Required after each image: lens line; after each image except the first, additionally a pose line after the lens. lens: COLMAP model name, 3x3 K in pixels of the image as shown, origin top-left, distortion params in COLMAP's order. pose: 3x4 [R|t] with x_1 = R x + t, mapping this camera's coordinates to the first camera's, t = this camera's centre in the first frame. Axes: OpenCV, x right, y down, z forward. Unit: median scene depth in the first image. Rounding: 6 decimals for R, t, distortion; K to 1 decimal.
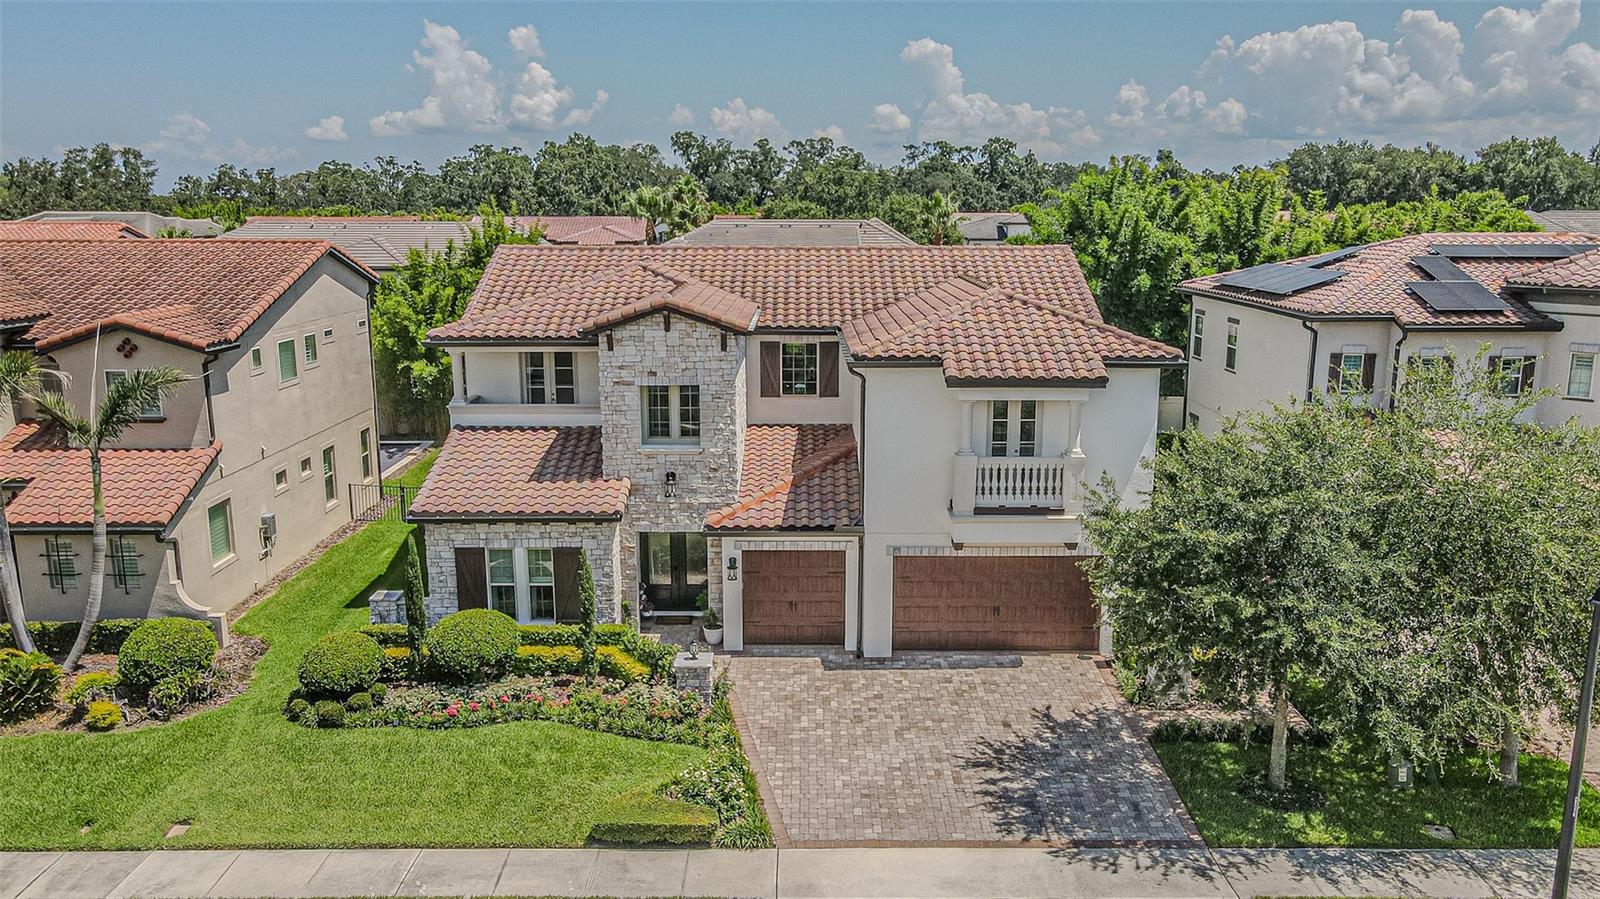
lens RADIAL K [[1196.2, 0, 742.0], [0, 1196.2, 512.3], [0, 0, 1]] dist [-0.000544, 0.013988]
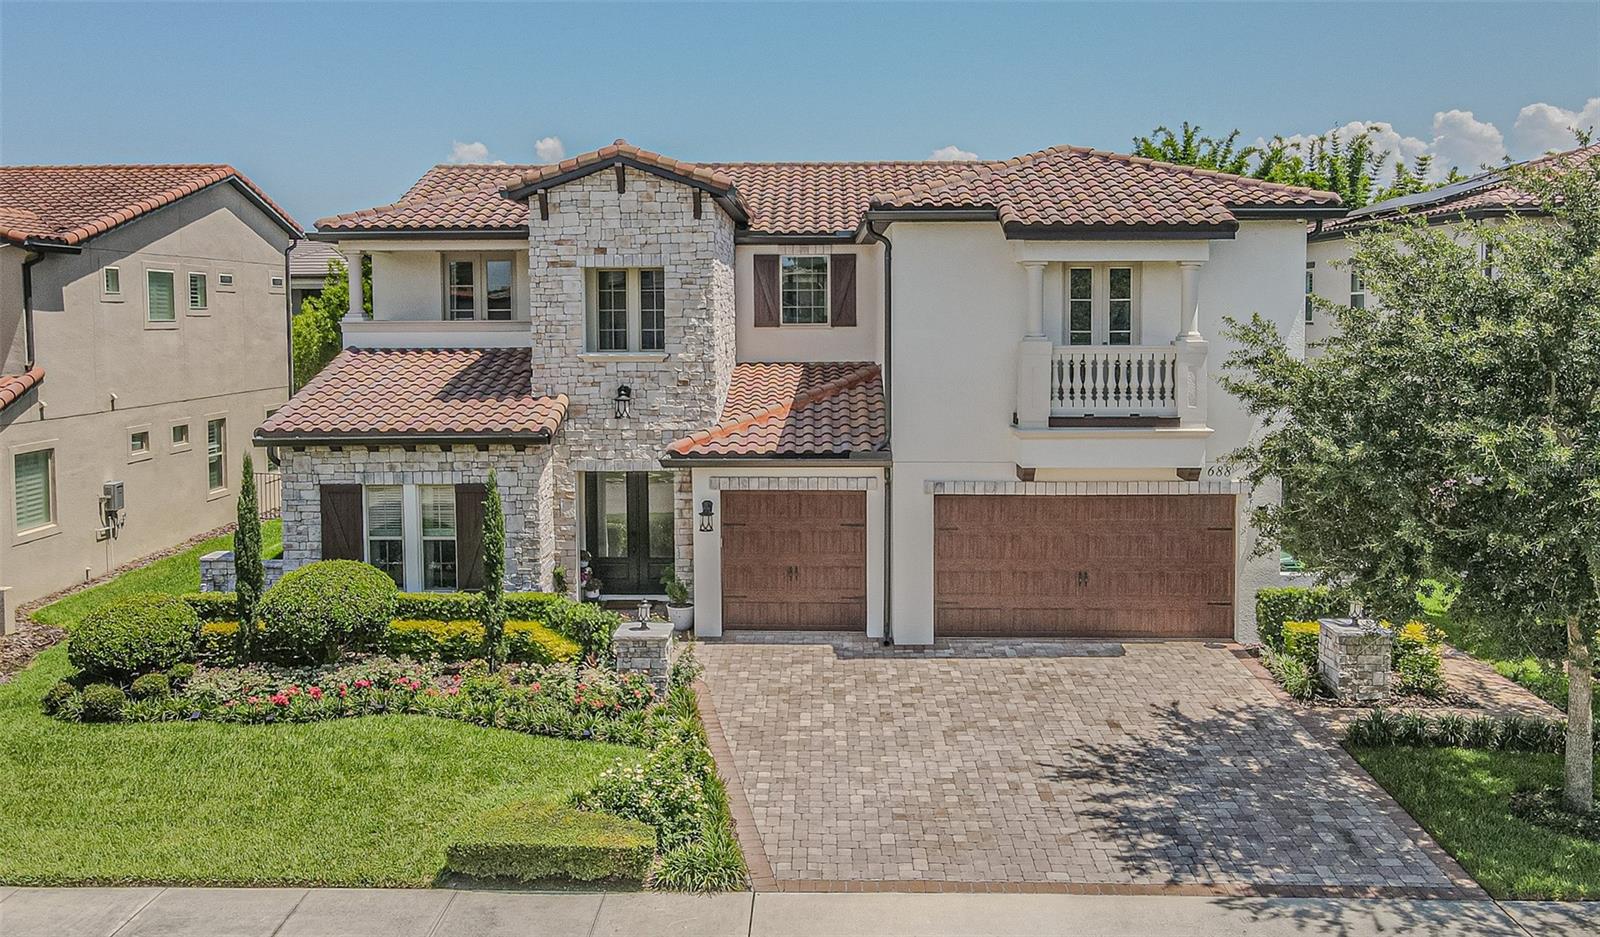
lens RADIAL K [[1250.3, 0, 730.4], [0, 1250.3, 421.6], [0, 0, 1]] dist [0.013270, 0.001574]
pose [[0.999679, 0.004297, -0.024985, 0.024480], [-0.008361, 0.986272, -0.164914, 0.114183], [0.023934, 0.165070, 0.985991, 0.257572]]
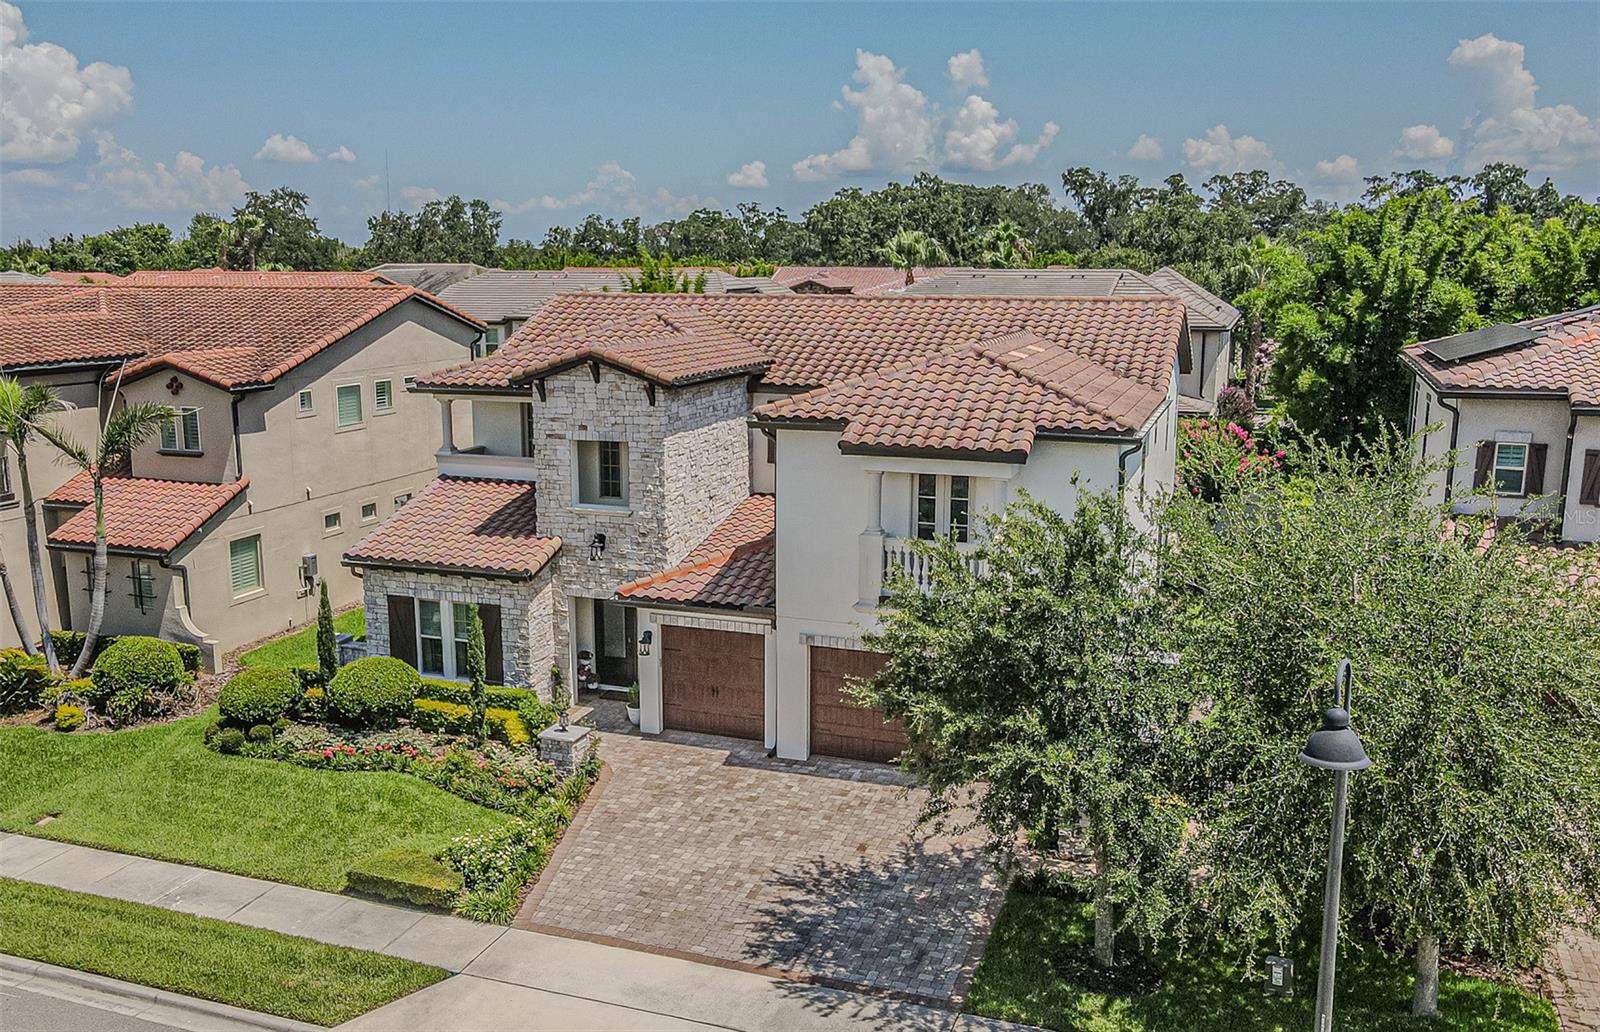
lens RADIAL K [[1372.0, 0, 670.3], [0, 1372.0, 597.1], [0, 0, 1]] dist [-0.016898, 0.041419]
pose [[0.931114, 0.084533, -0.354798, 0.378770], [-0.087346, 0.996145, 0.008110, 0.001878], [0.354115, 0.023439, 0.934908, 0.022909]]
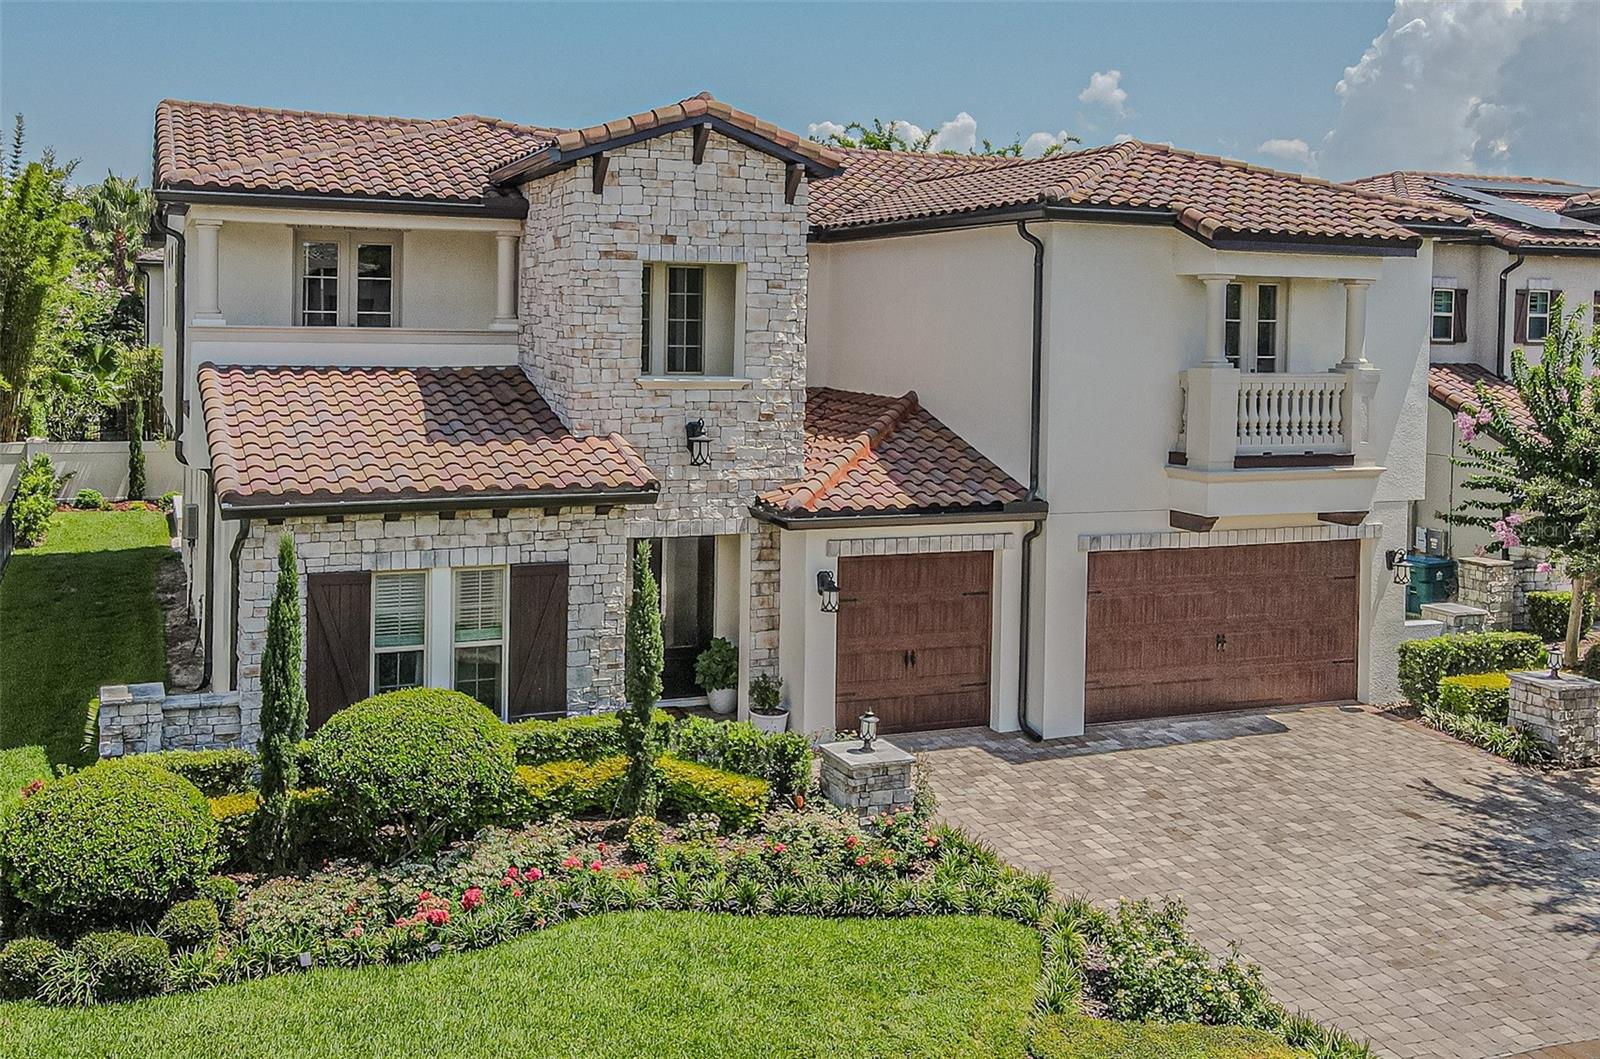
lens RADIAL K [[1477.8, 0, 641.0], [0, 1477.8, 398.1], [0, 0, 1]] dist [0.030389, 0.000000]
pose [[0.926809, 0.003630, 0.375515, -0.338255], [0.071145, 0.980147, -0.185068, 0.079178], [-0.368732, 0.198239, 0.908151, 0.403477]]
